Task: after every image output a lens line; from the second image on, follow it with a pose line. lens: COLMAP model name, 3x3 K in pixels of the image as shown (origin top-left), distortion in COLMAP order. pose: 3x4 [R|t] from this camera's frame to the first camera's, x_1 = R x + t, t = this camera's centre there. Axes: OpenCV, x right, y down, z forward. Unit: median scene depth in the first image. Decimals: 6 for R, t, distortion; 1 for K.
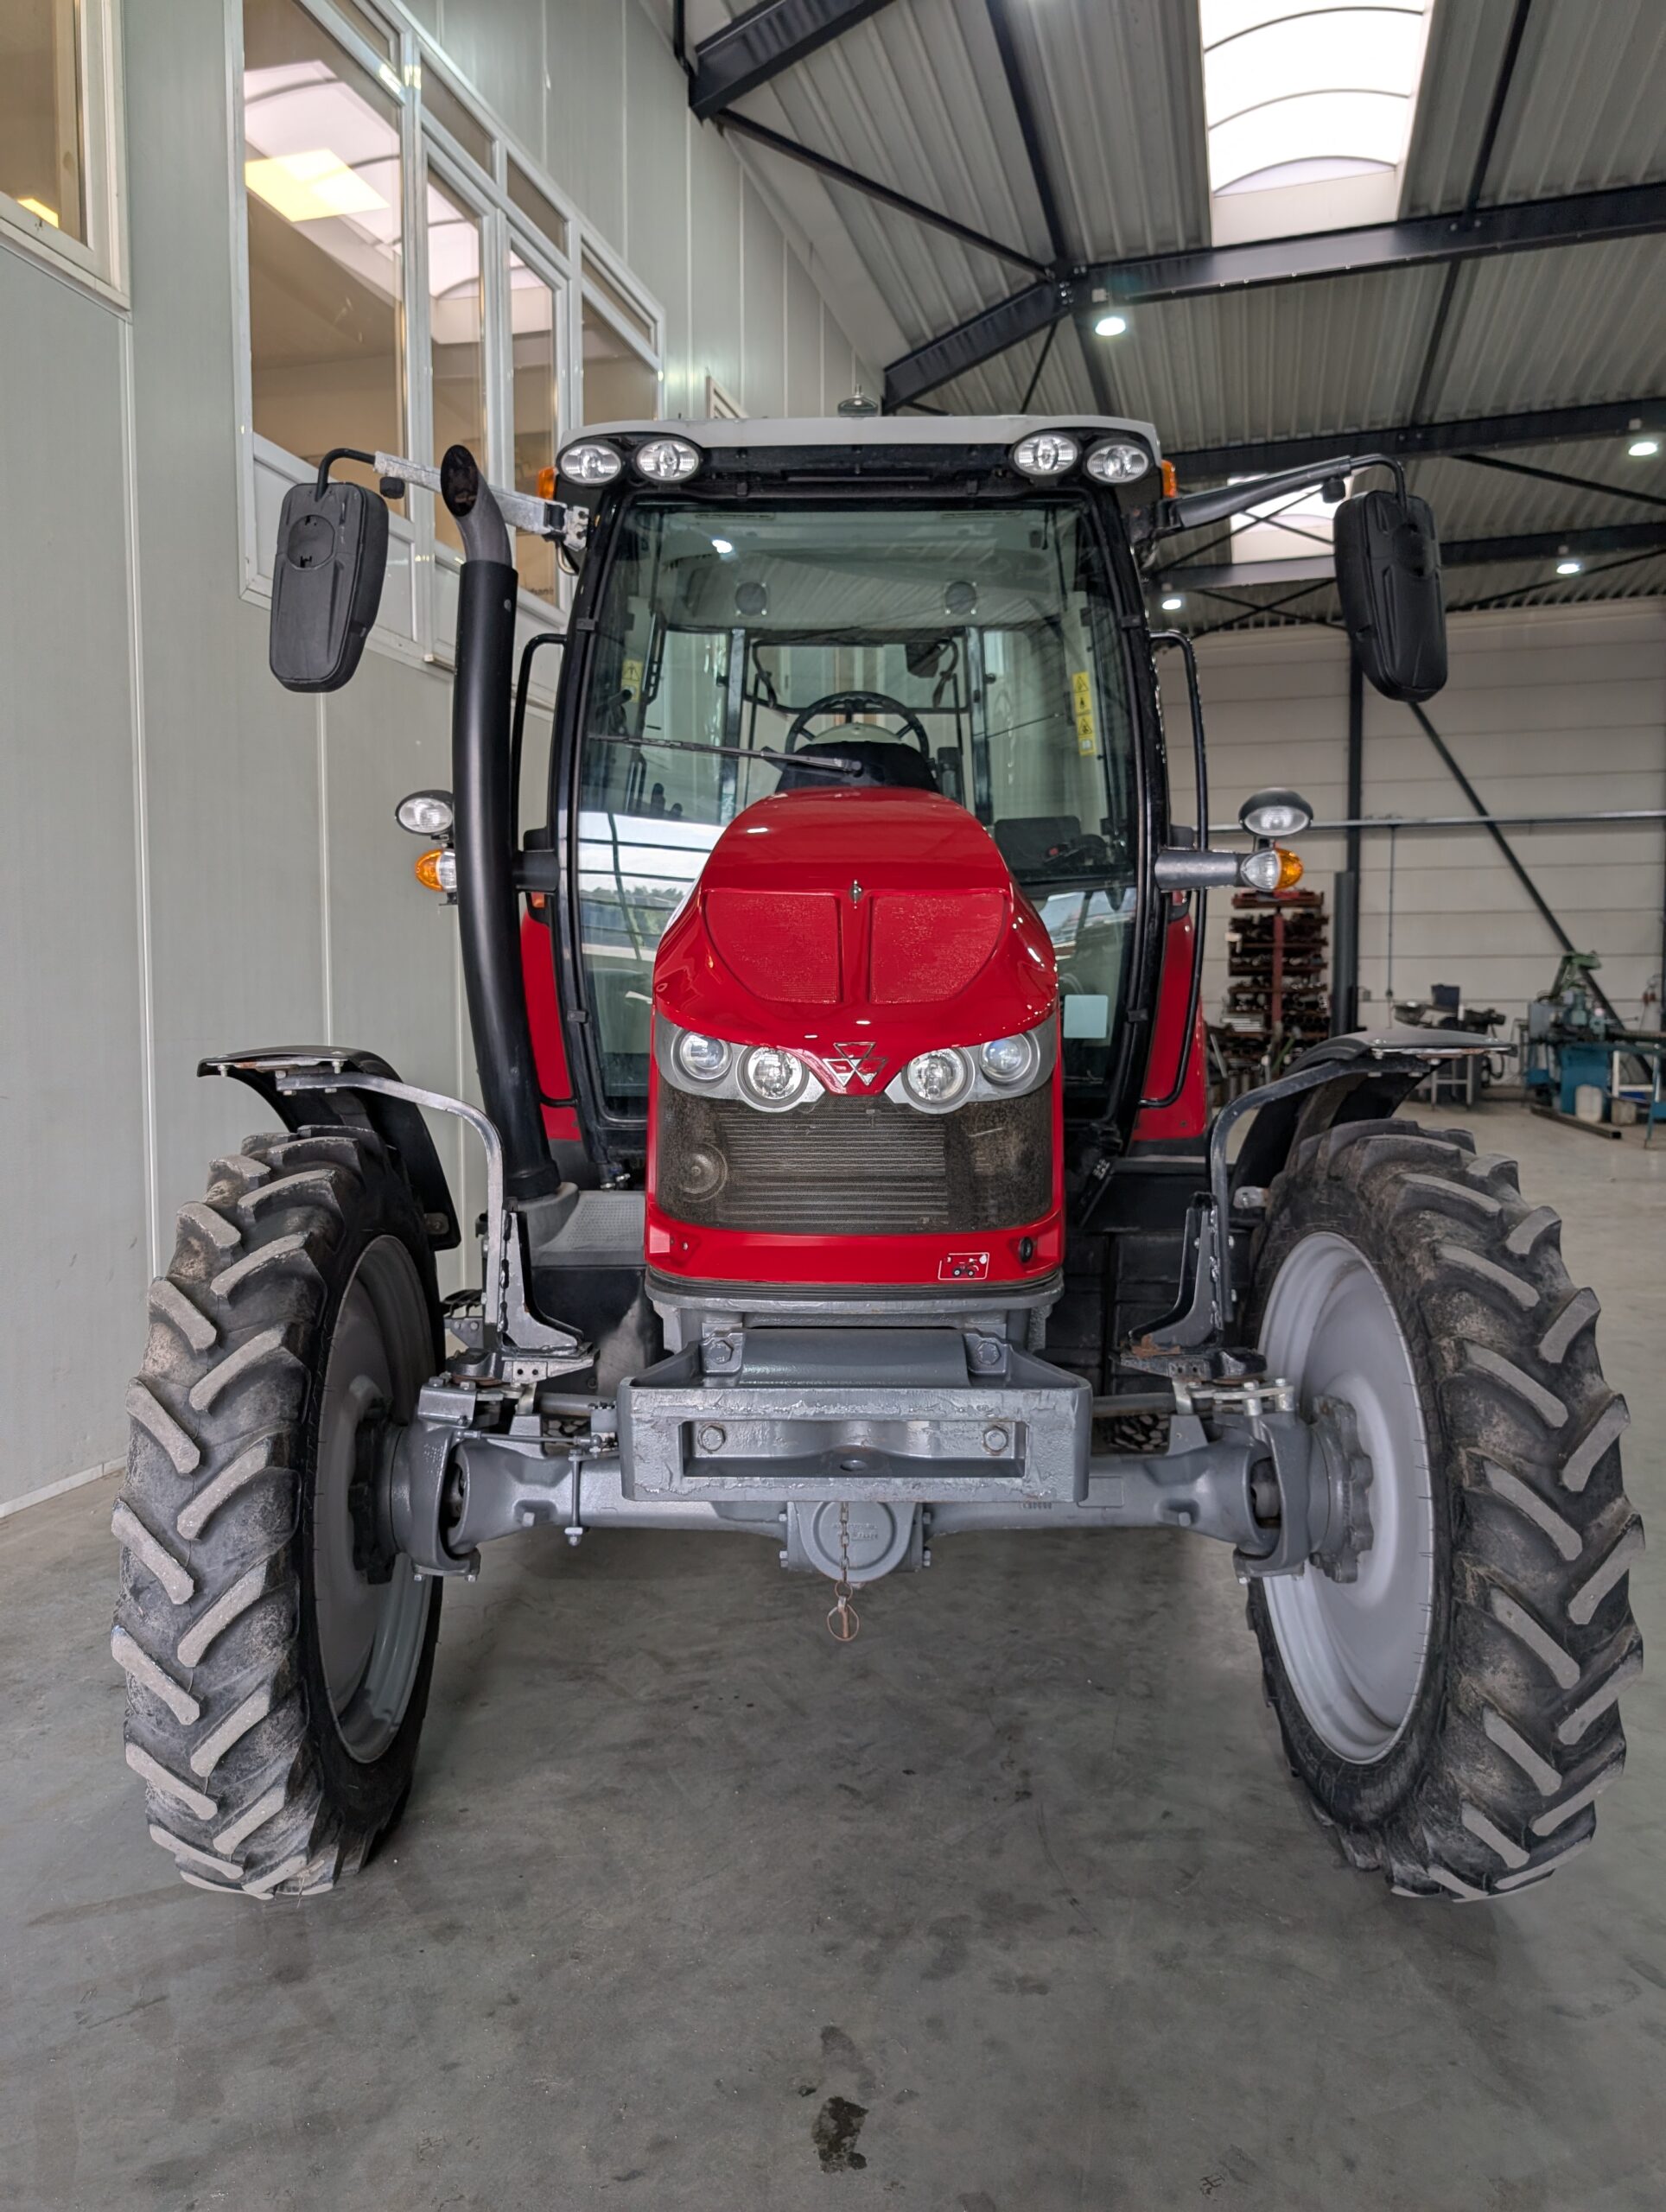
lens RADIAL K [[1600.0, 0, 830.0], [0, 1600.0, 1098.3], [0, 0, 1]] dist [0.007342, -0.000761]
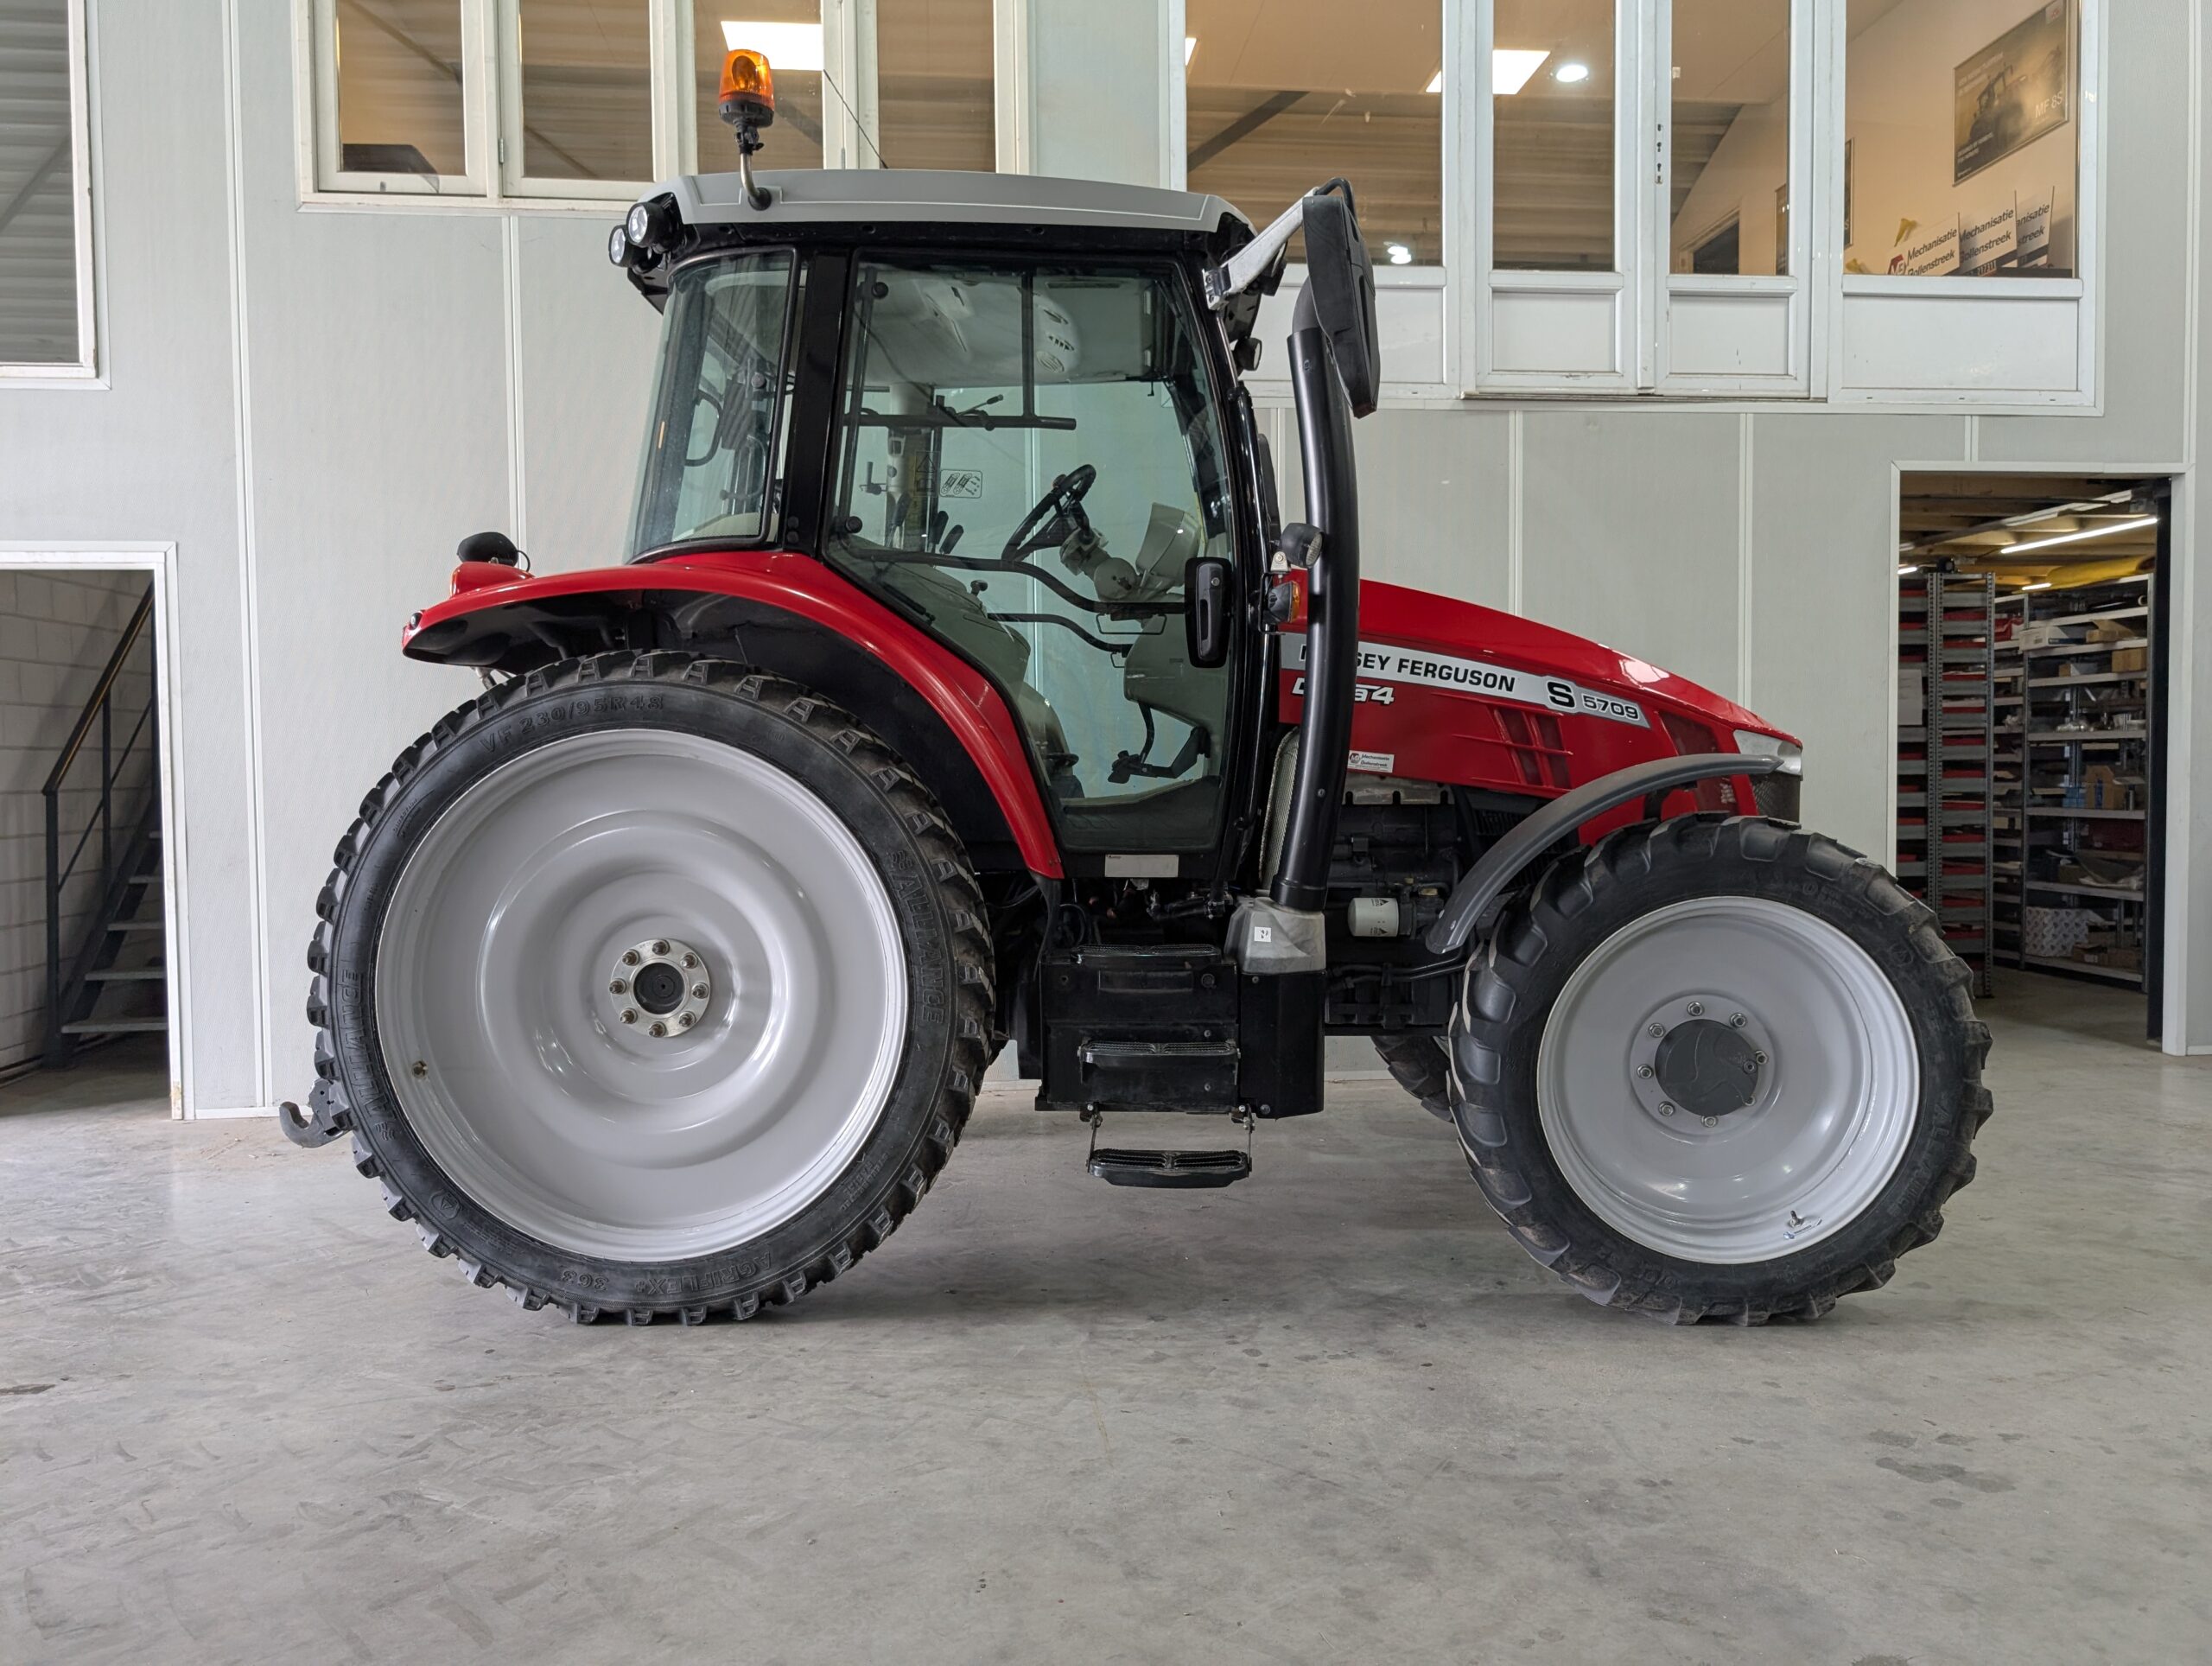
lens RADIAL K [[1602.5, 0, 1106.0], [0, 1602.5, 833.0], [0, 0, 1]] dist [0.017541, -0.017992]
pose [[0.361062, 0.036475, -0.931828, 1.133696], [-0.044327, 0.998777, 0.021920, -0.026424], [0.931488, 0.033391, 0.362237, 0.807032]]
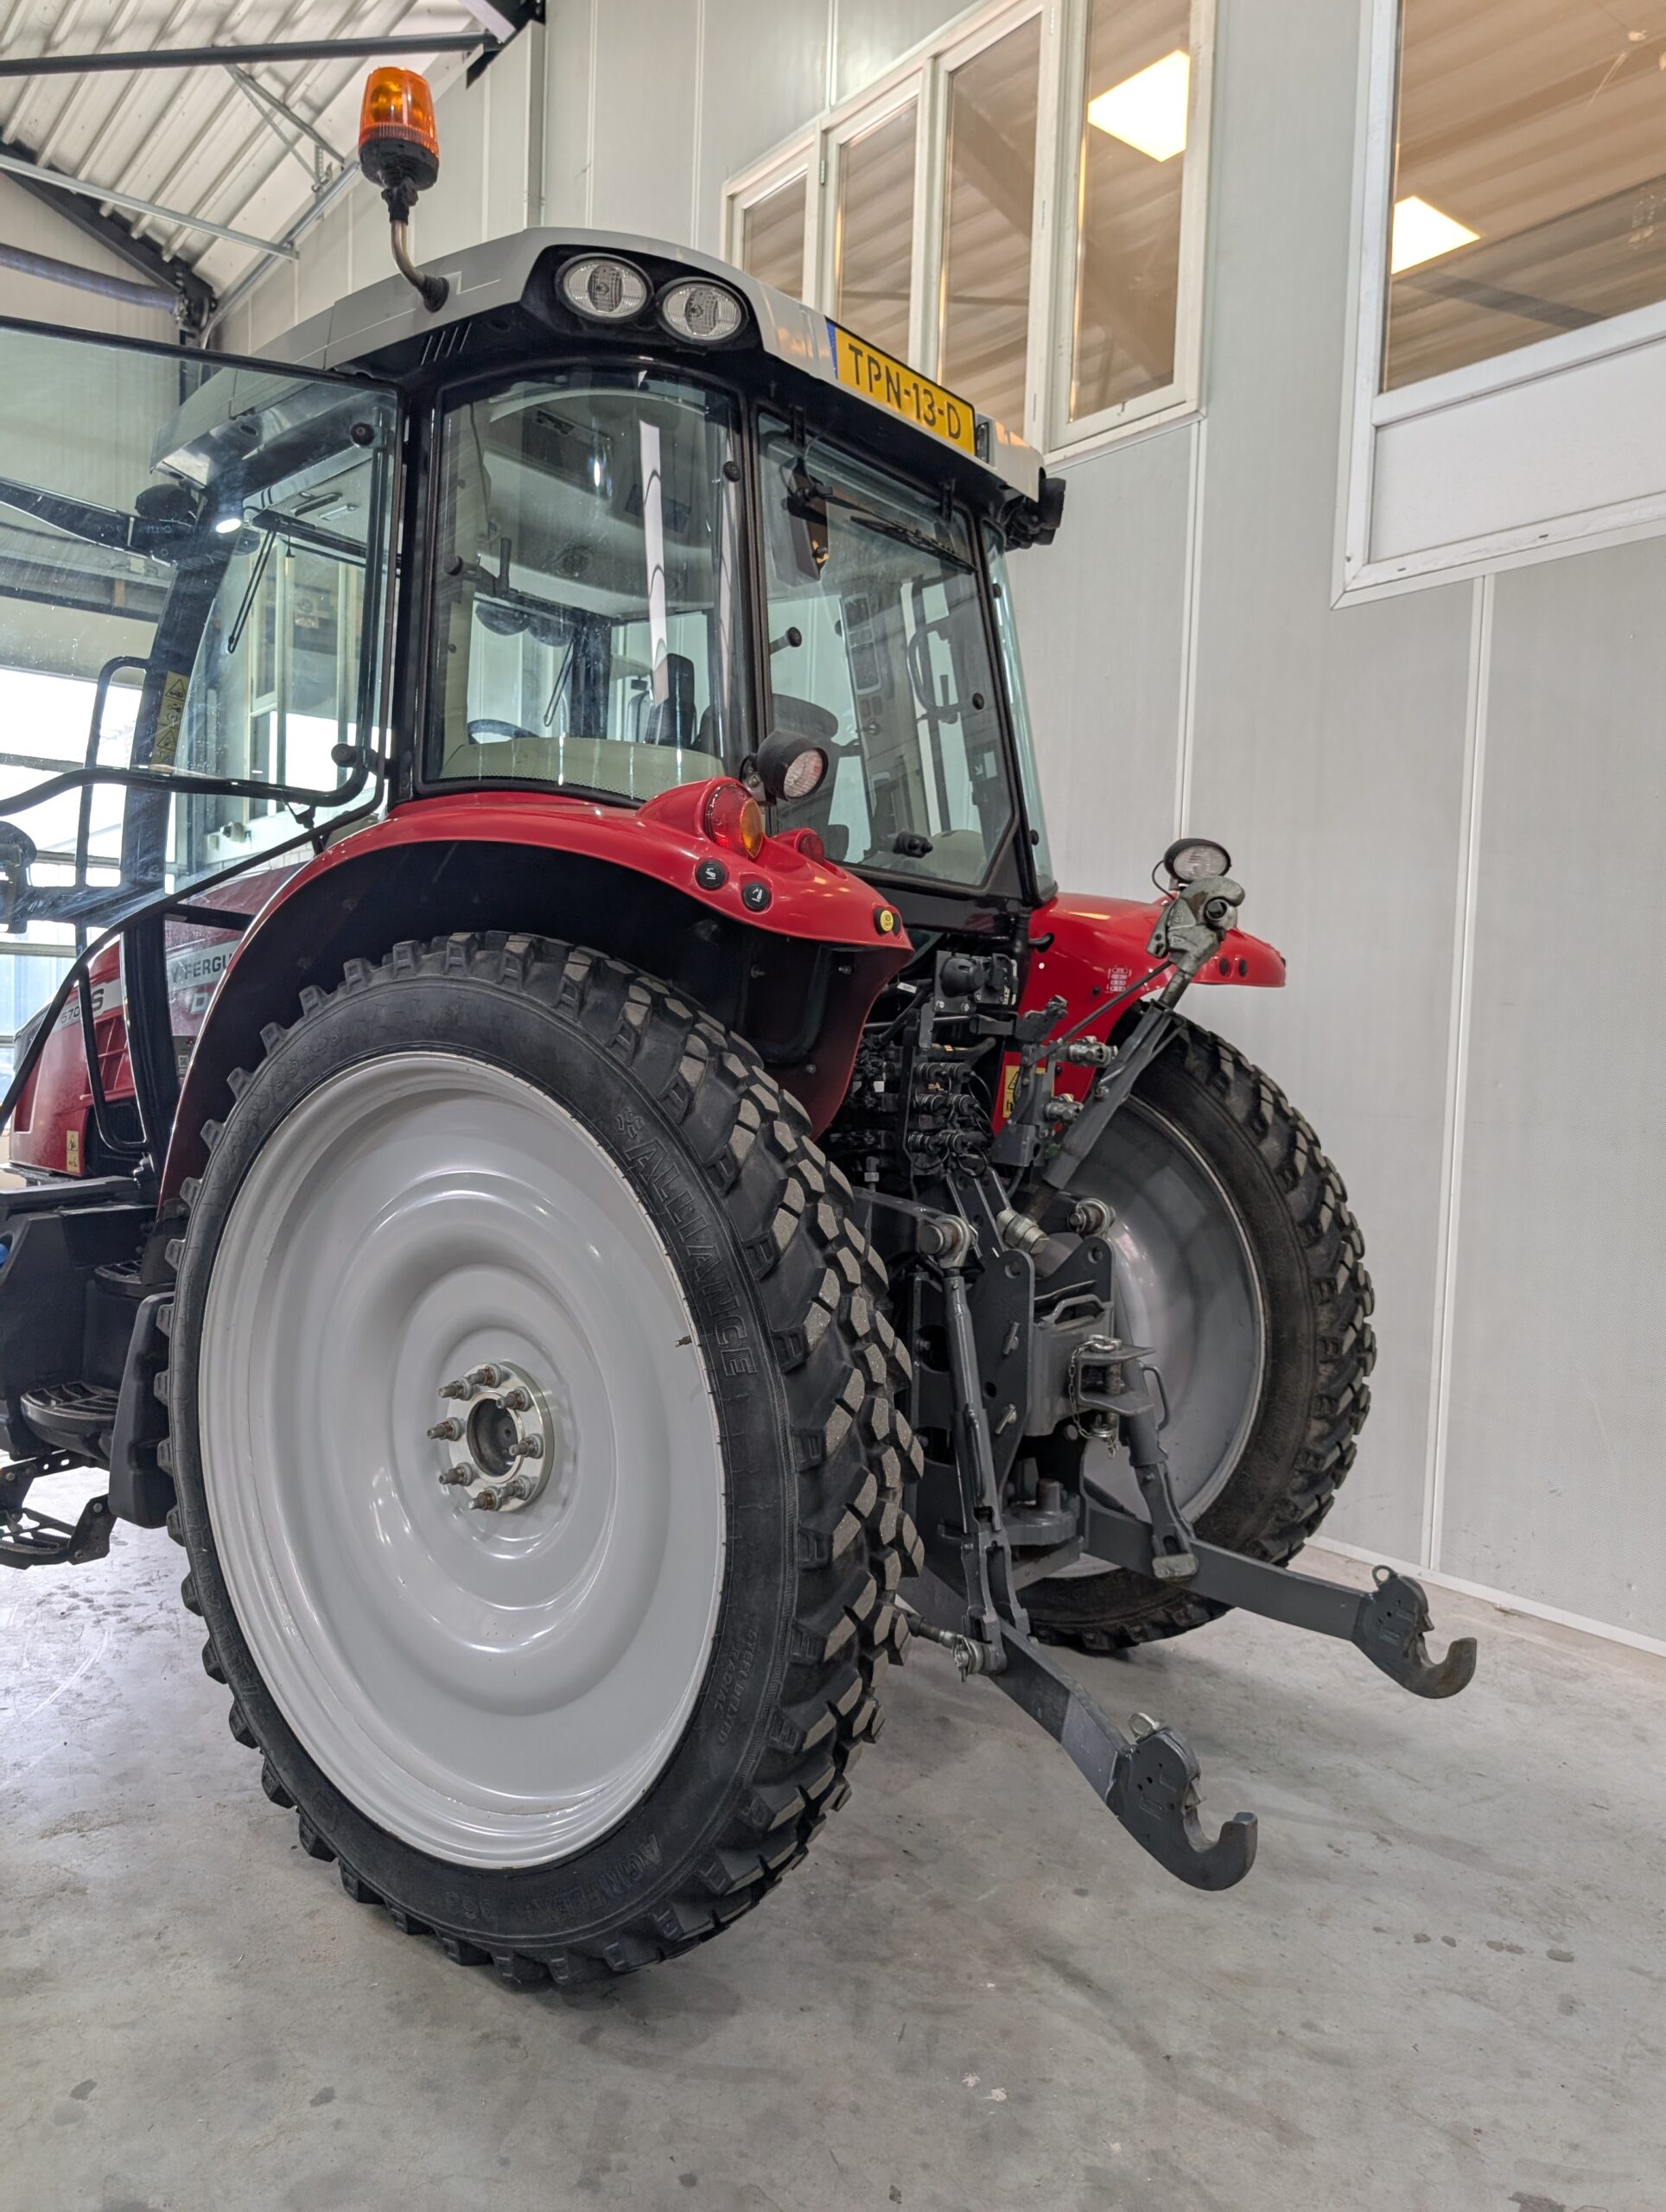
lens RADIAL K [[1602.9, 0, 823.6], [0, 1602.9, 1125.0], [0, 0, 1]] dist [0.017109, -0.017563]
pose [[-0.602122, 0.025324, -0.798002, 0.765298], [-0.077149, 0.992974, 0.089722, -0.136807], [0.794668, 0.115589, -0.595938, 2.013847]]
